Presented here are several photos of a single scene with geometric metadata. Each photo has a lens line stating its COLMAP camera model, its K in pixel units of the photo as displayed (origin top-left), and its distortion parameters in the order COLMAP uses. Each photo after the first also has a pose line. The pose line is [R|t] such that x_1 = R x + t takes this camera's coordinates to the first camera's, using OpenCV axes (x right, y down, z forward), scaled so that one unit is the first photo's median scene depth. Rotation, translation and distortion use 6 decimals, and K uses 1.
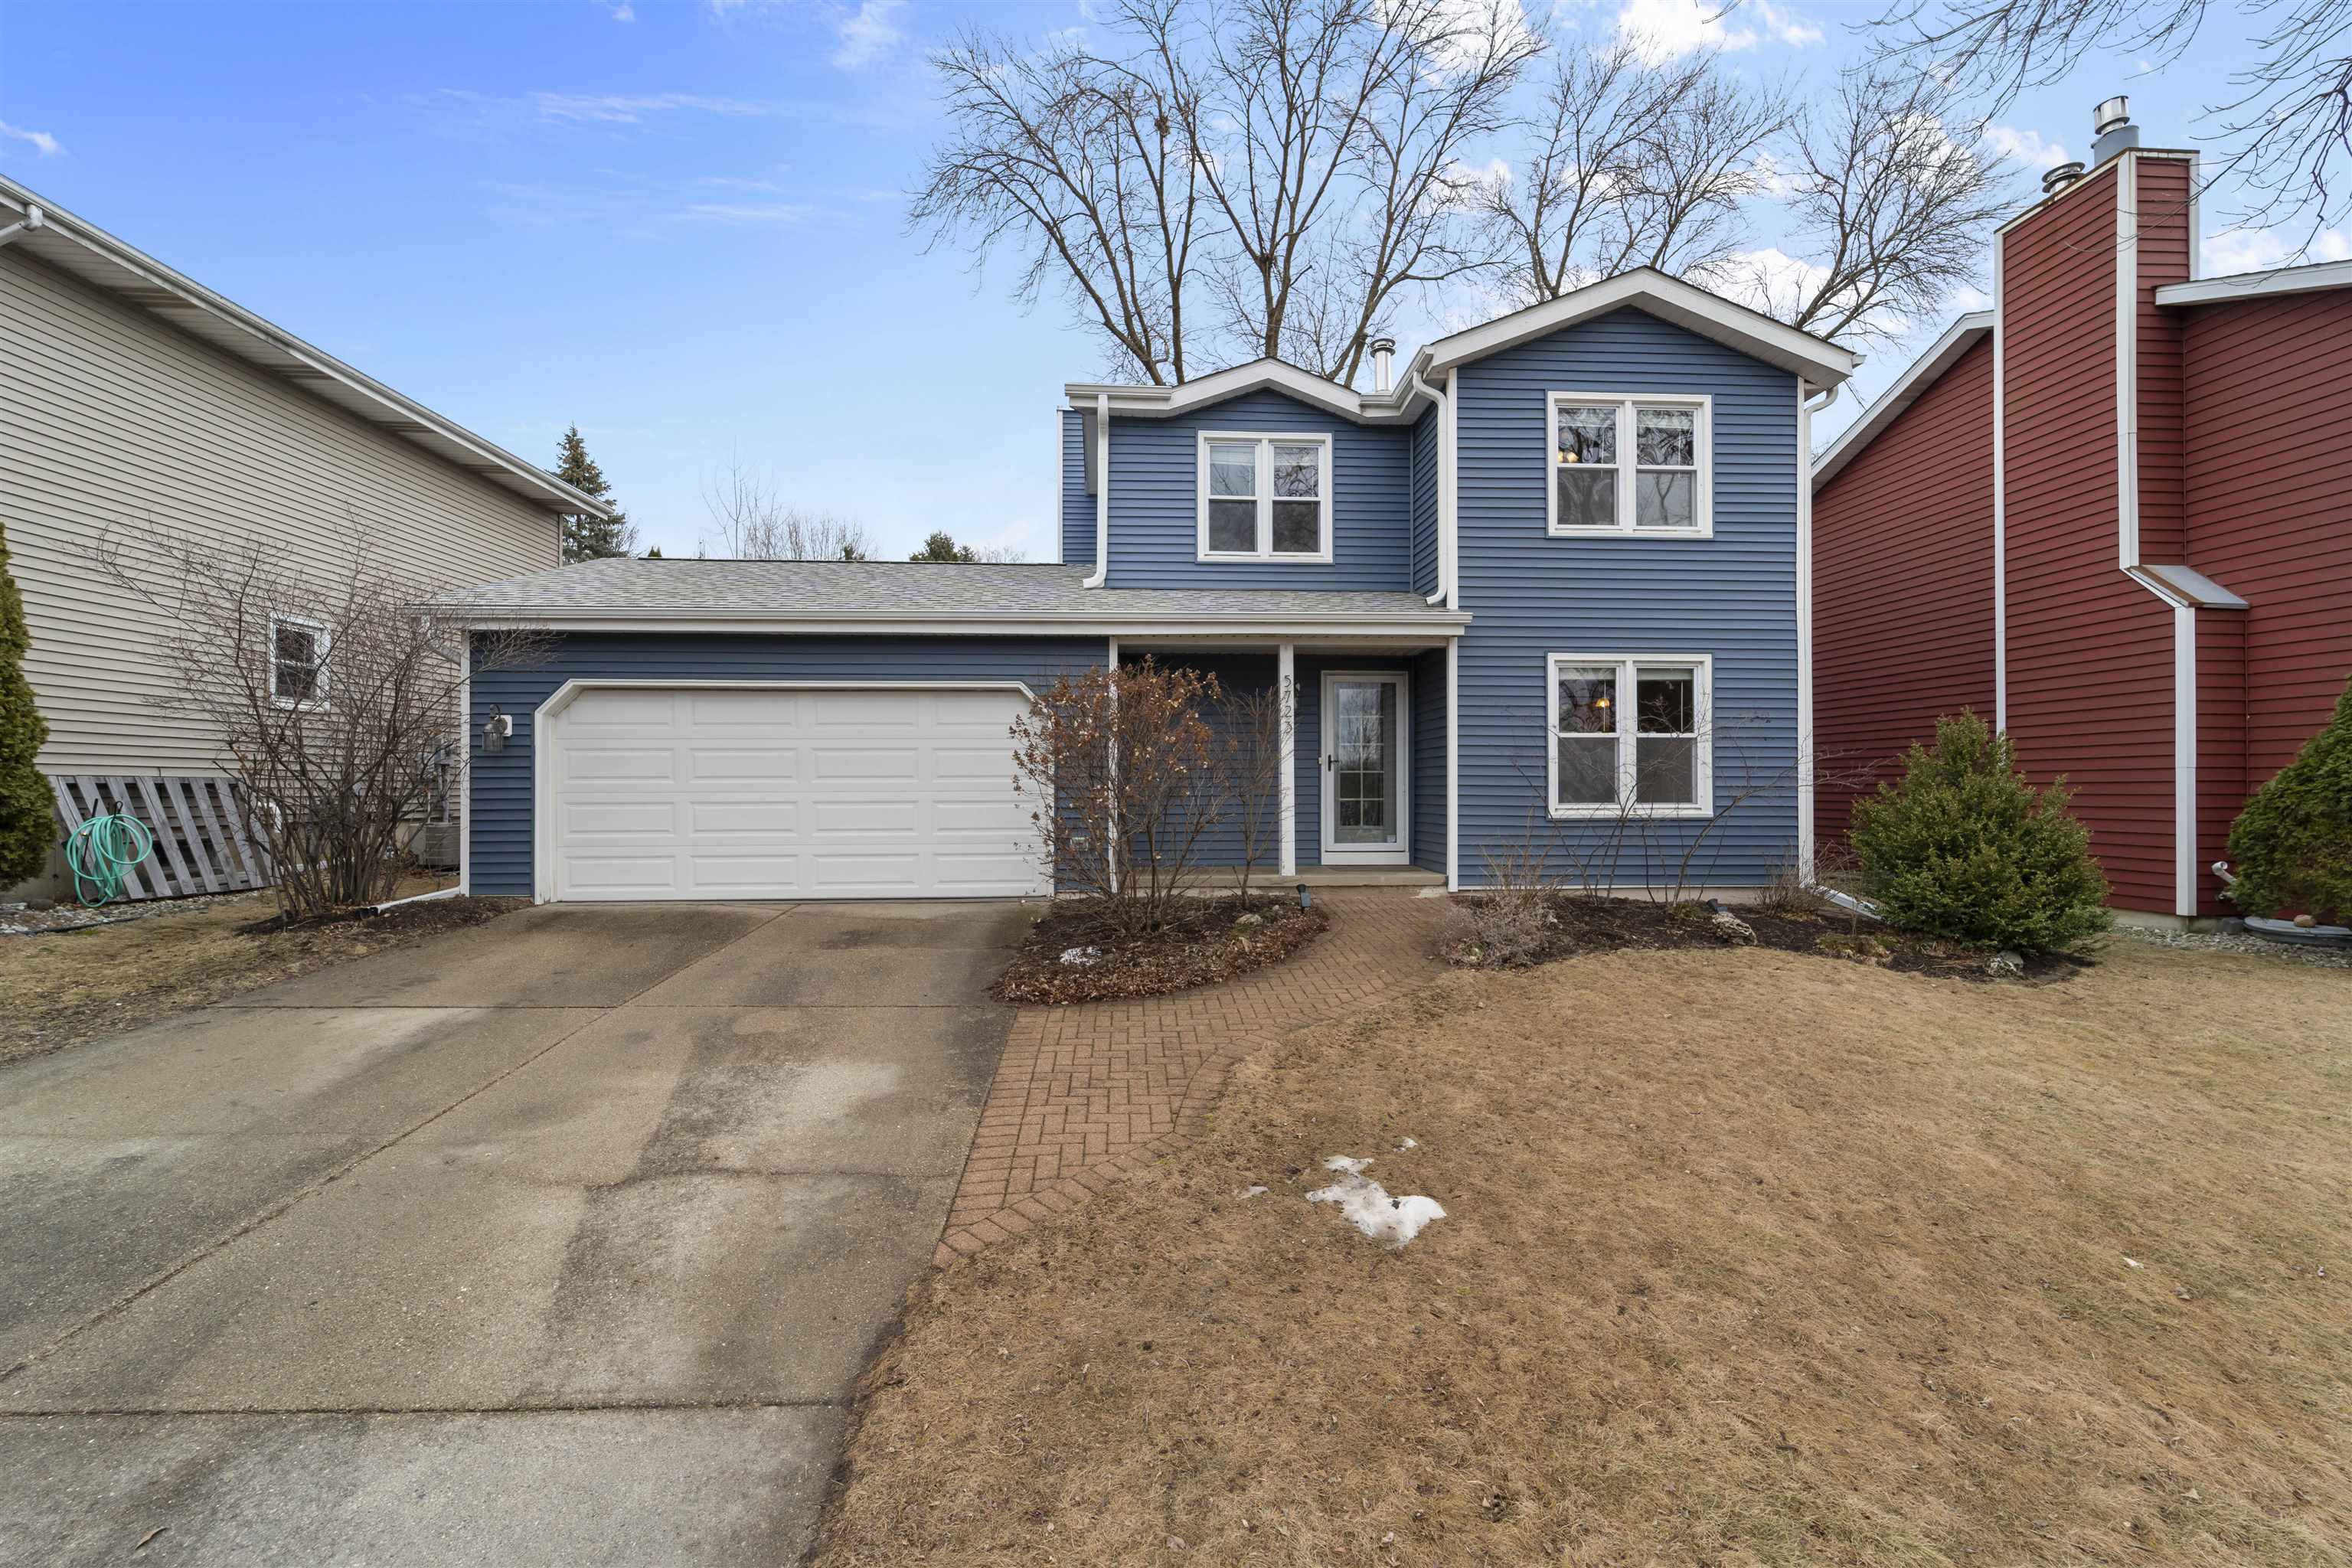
lens RADIAL K [[951.2, 0, 1174.5], [0, 951.2, 786.8], [0, 0, 1]] dist [-0.000783, -0.000898]
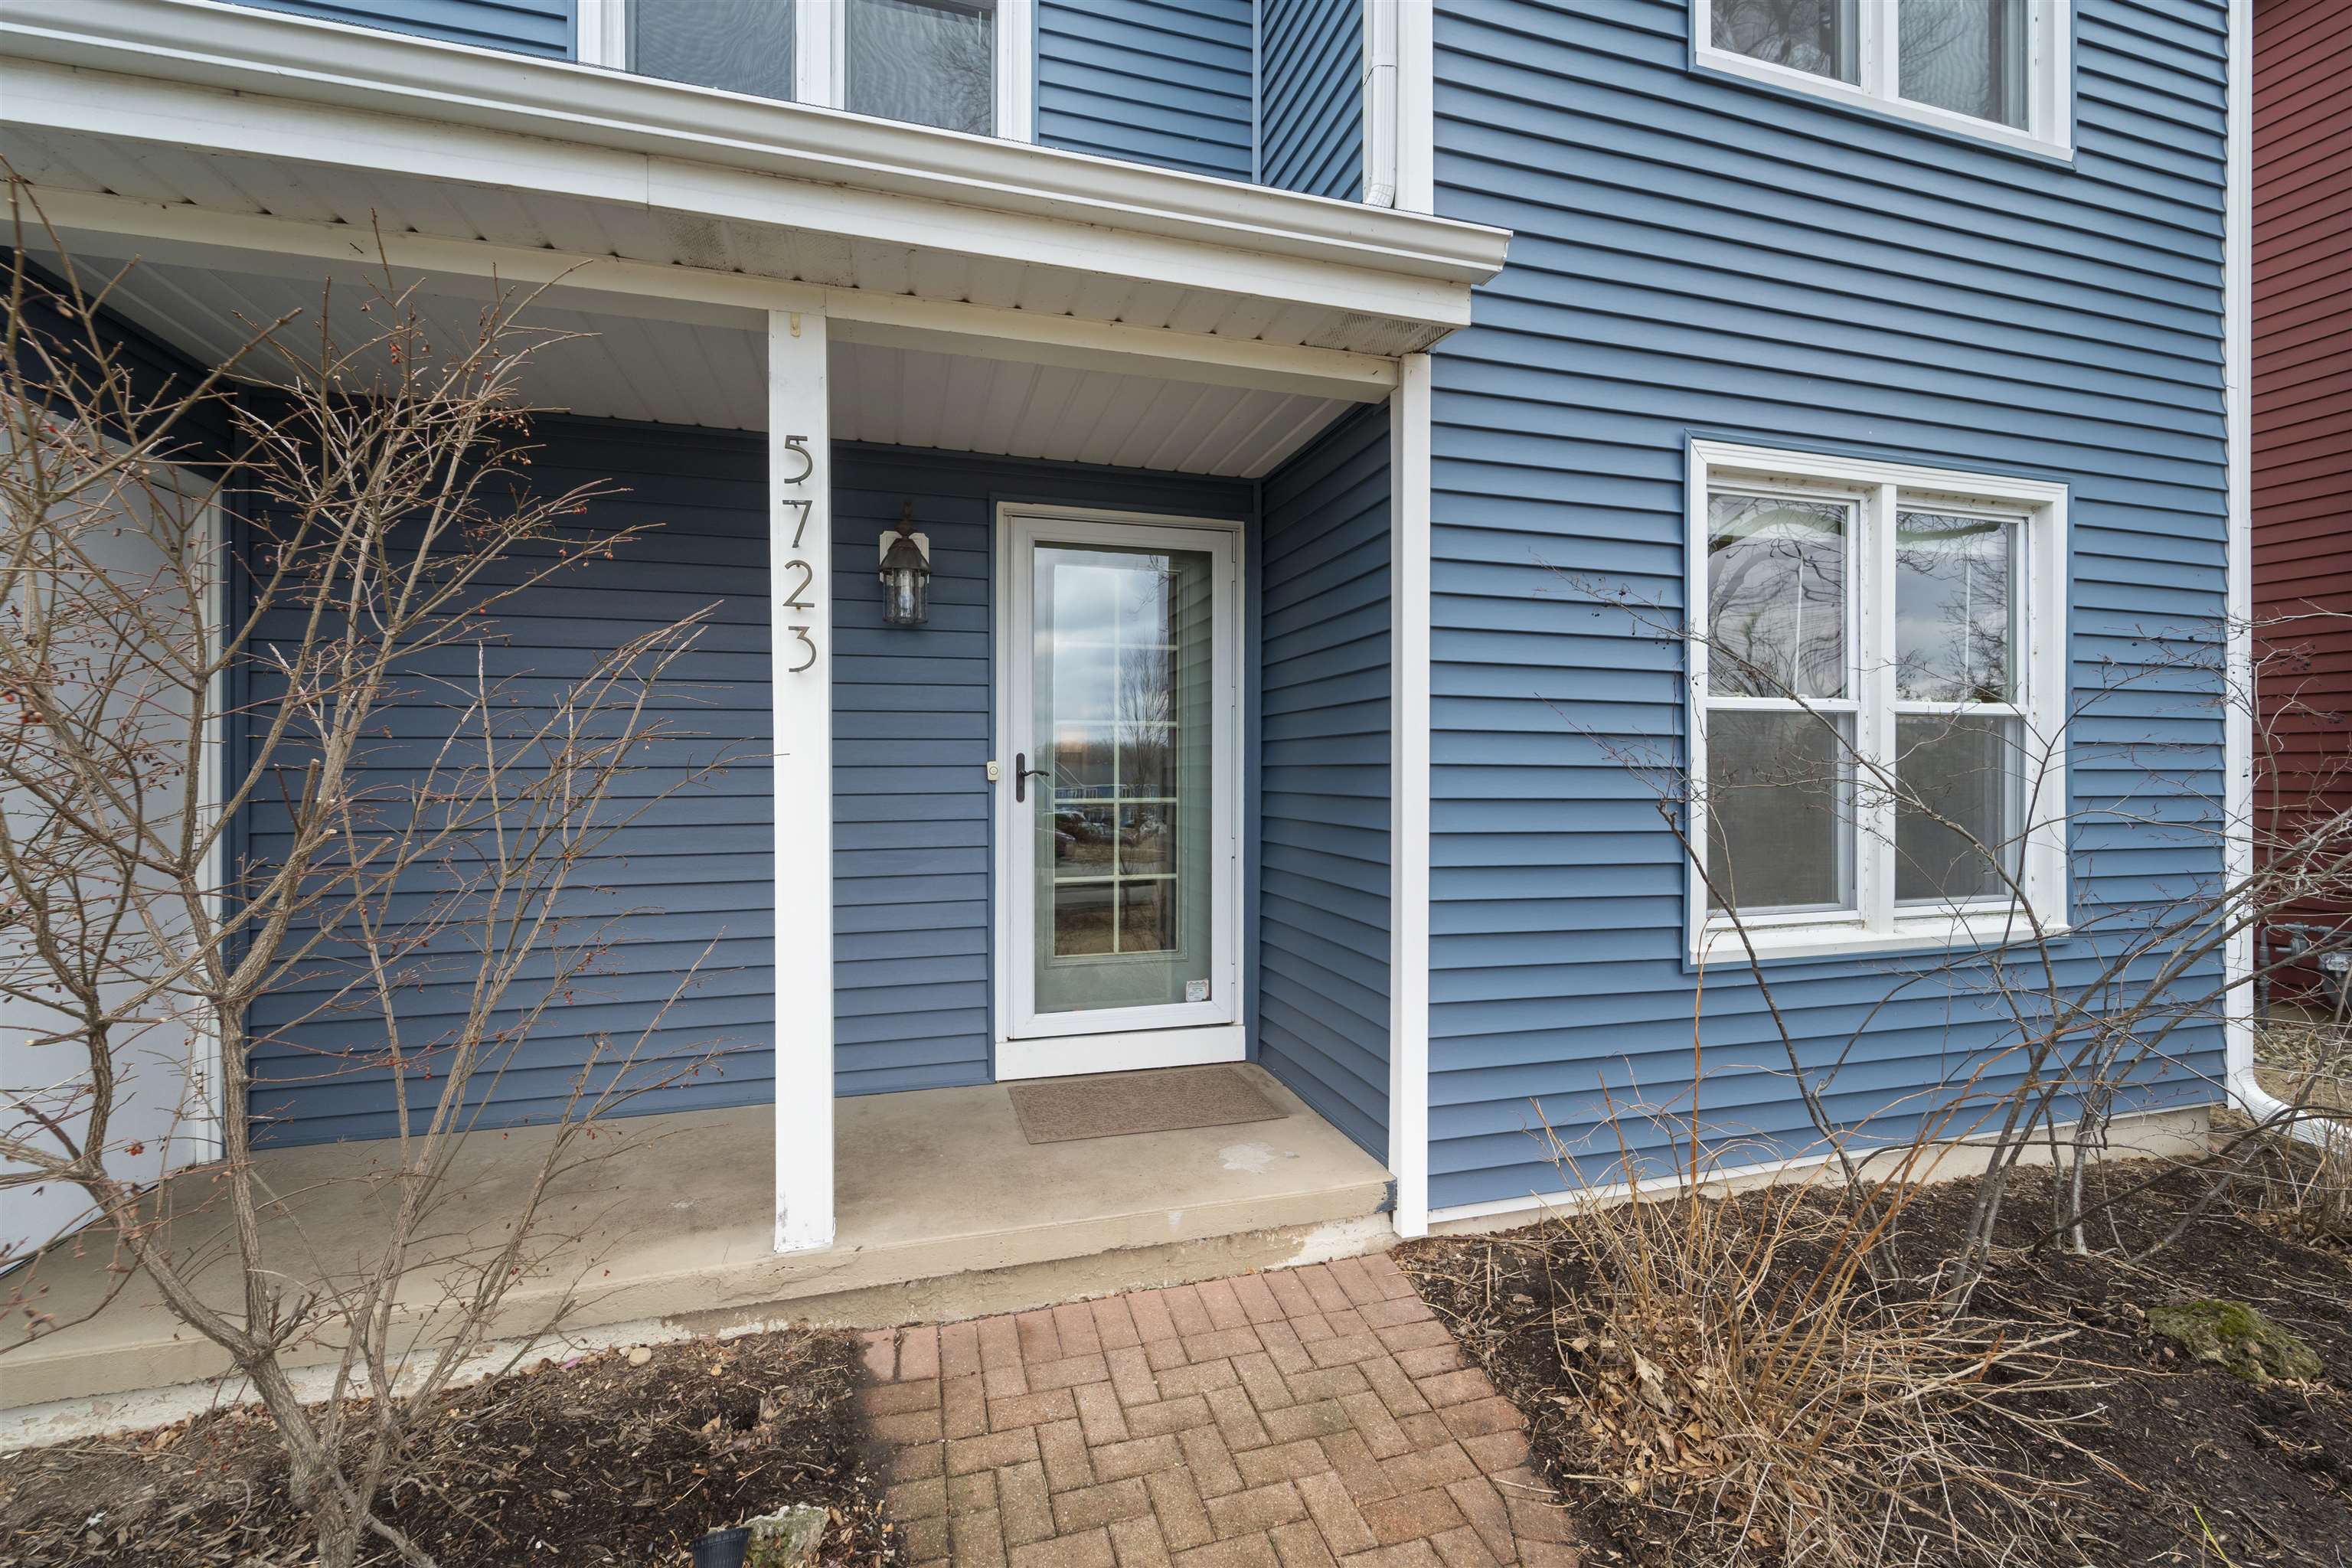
lens RADIAL K [[951.2, 0, 1175.3], [0, 951.2, 765.4], [0, 0, 1]] dist [-0.000783, -0.000898]
pose [[0.974926, 0.001239, 0.222527, 0.155020], [-0.001962, 0.999993, 0.003027, -0.033352], [-0.222522, -0.003388, 0.974922, 0.723054]]
